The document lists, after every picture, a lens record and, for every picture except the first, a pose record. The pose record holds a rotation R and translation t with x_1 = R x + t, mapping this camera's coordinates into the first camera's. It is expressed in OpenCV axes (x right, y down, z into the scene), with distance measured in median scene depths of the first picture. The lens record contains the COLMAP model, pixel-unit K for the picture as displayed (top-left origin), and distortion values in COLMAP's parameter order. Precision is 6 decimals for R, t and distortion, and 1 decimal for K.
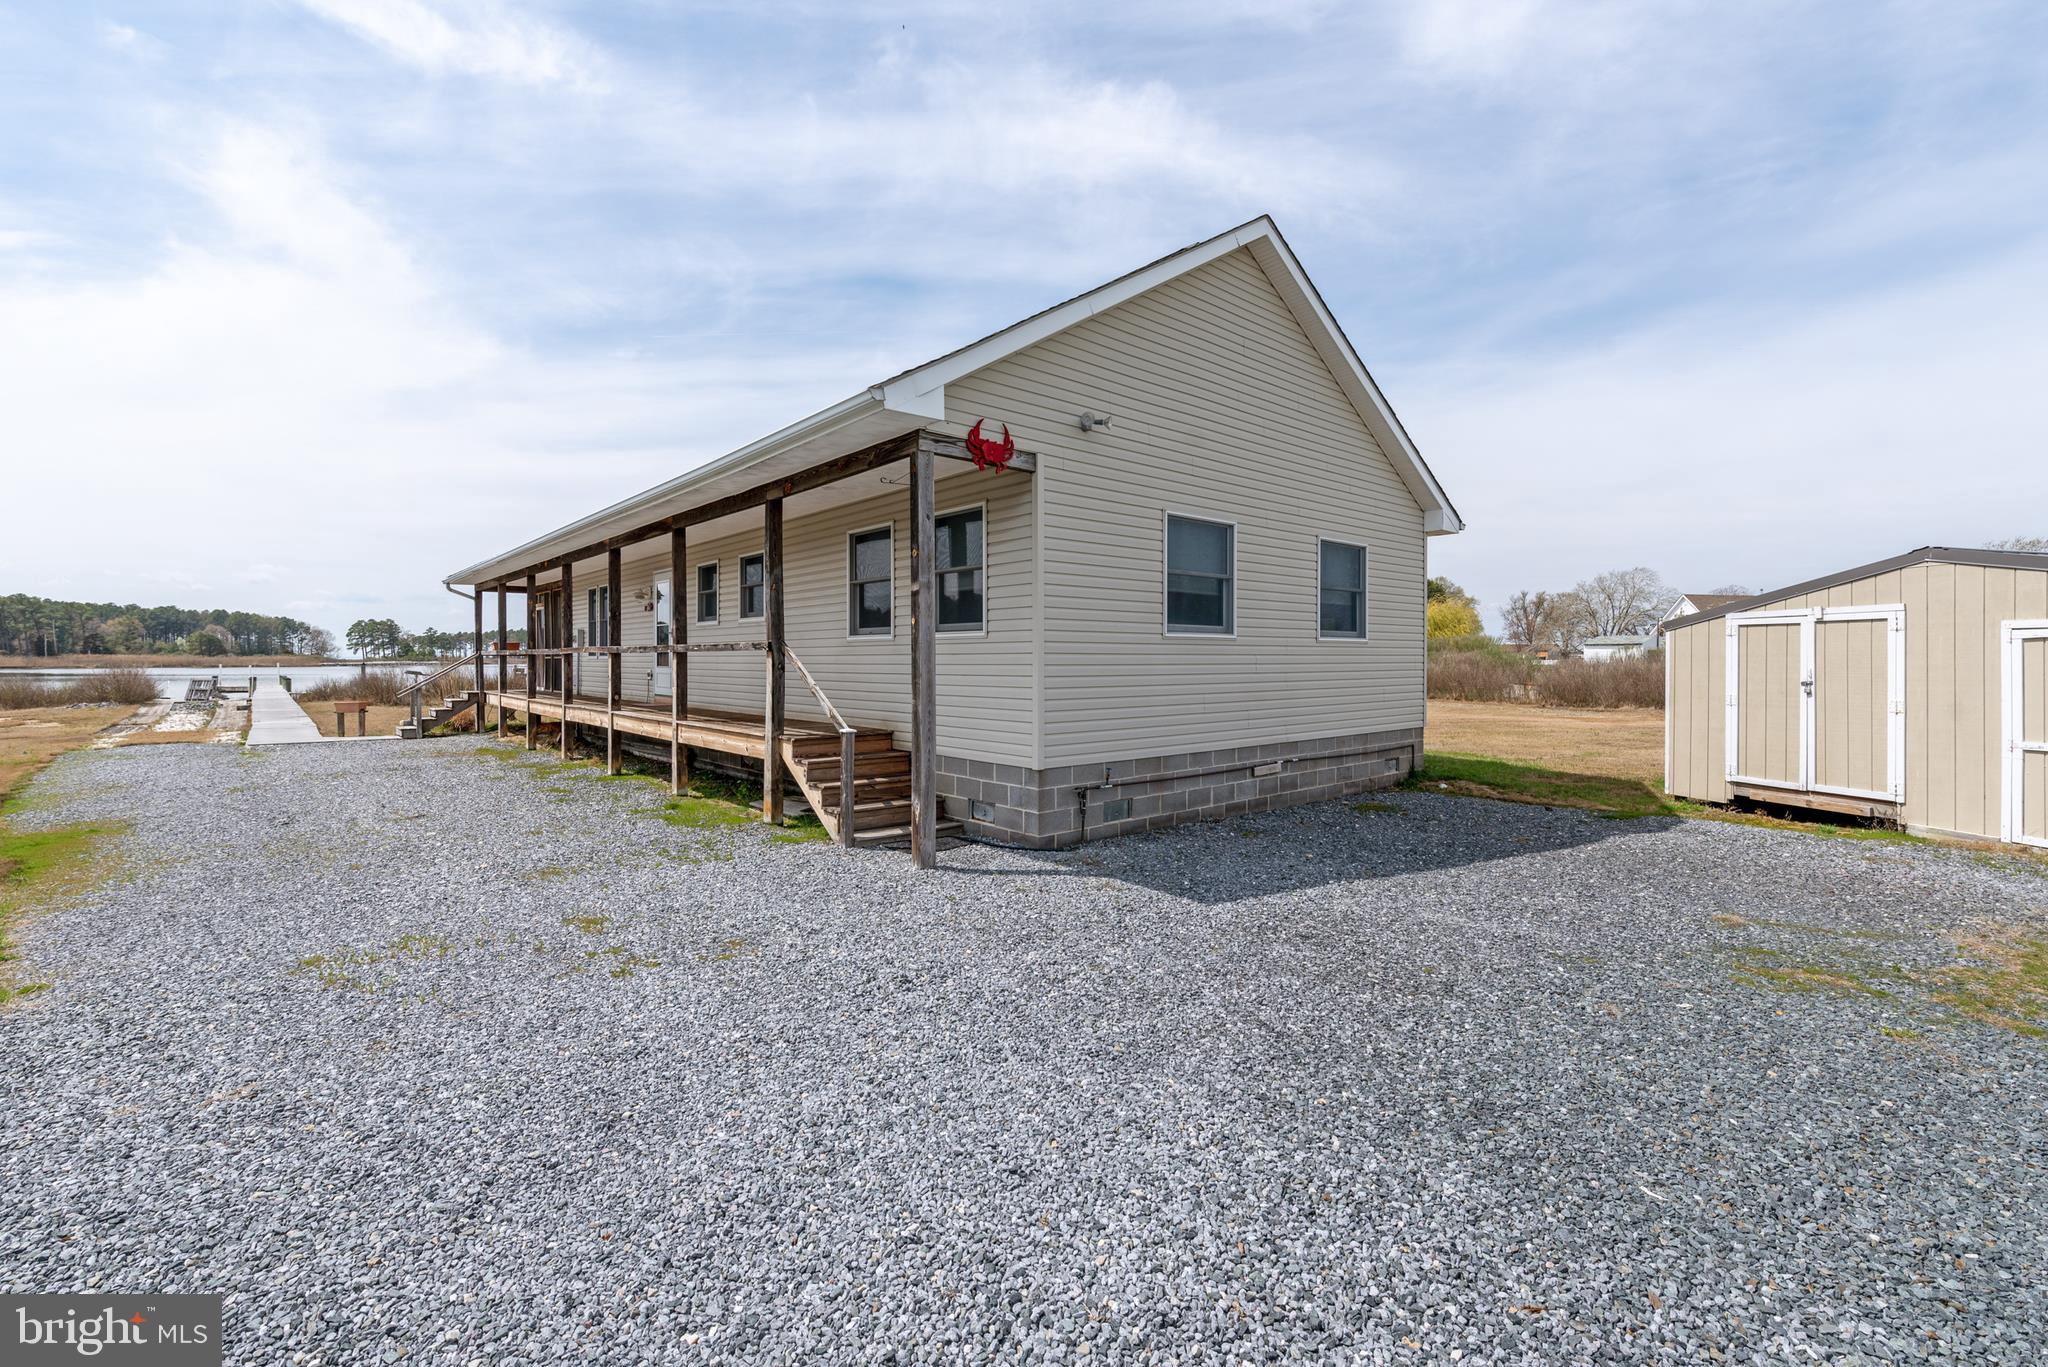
lens RADIAL K [[905.3, 0, 1035.0], [0, 905.3, 678.8], [0, 0, 1]] dist [-0.002152, -0.001074]
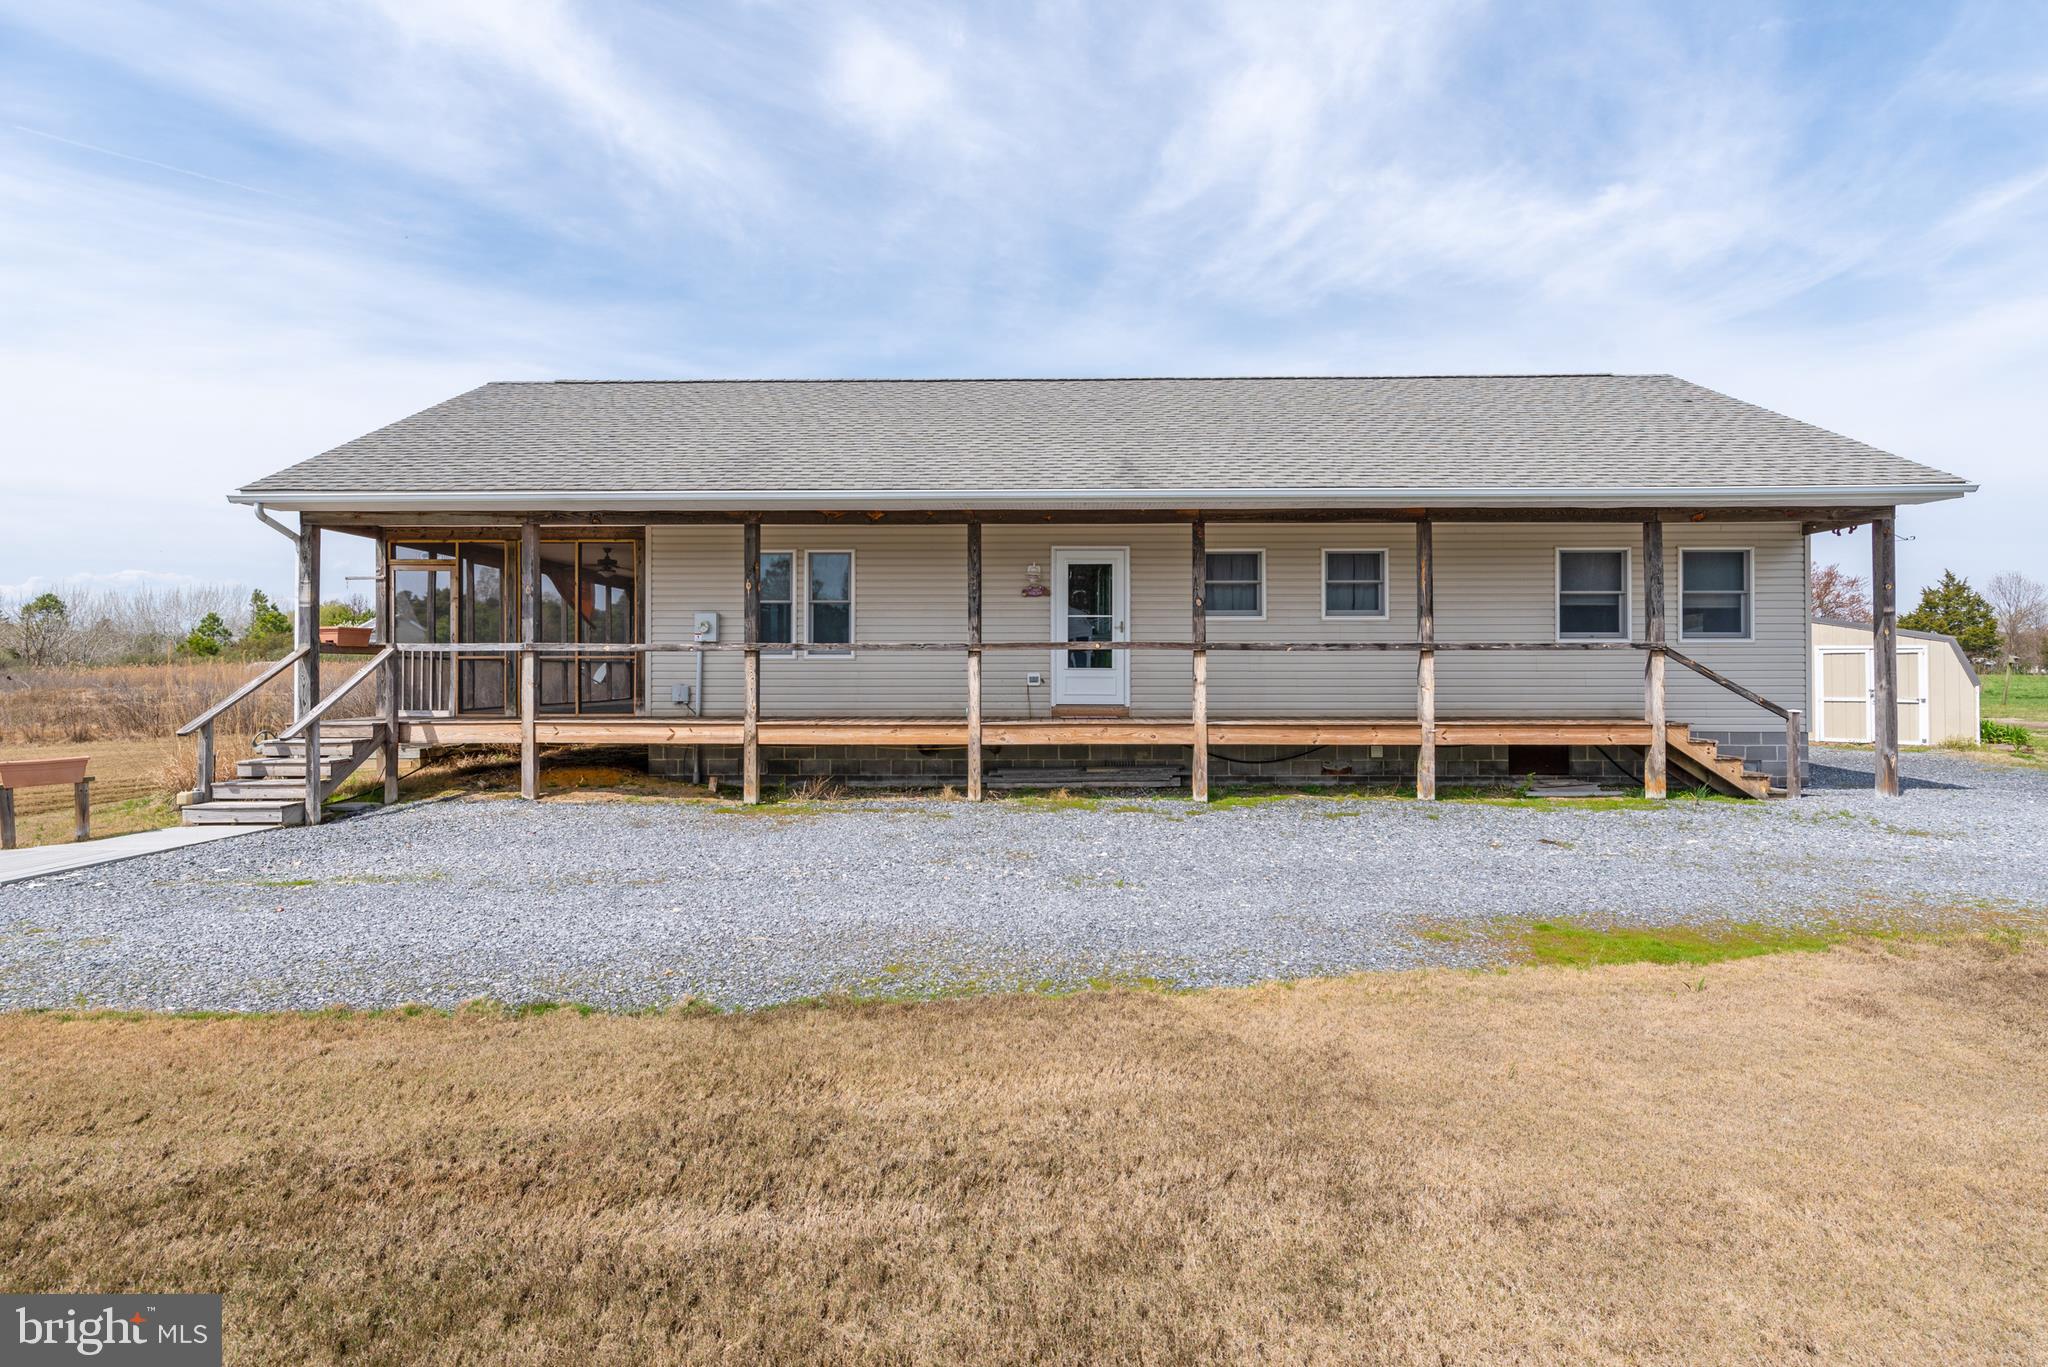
lens RADIAL K [[905.3, 0, 1040.0], [0, 905.3, 700.9], [0, 0, 1]] dist [-0.002152, -0.001074]
pose [[0.662492, -0.036460, 0.748182, -0.730828], [0.021628, 0.999329, 0.029548, -0.005008], [-0.748757, -0.003394, 0.662836, 0.358227]]
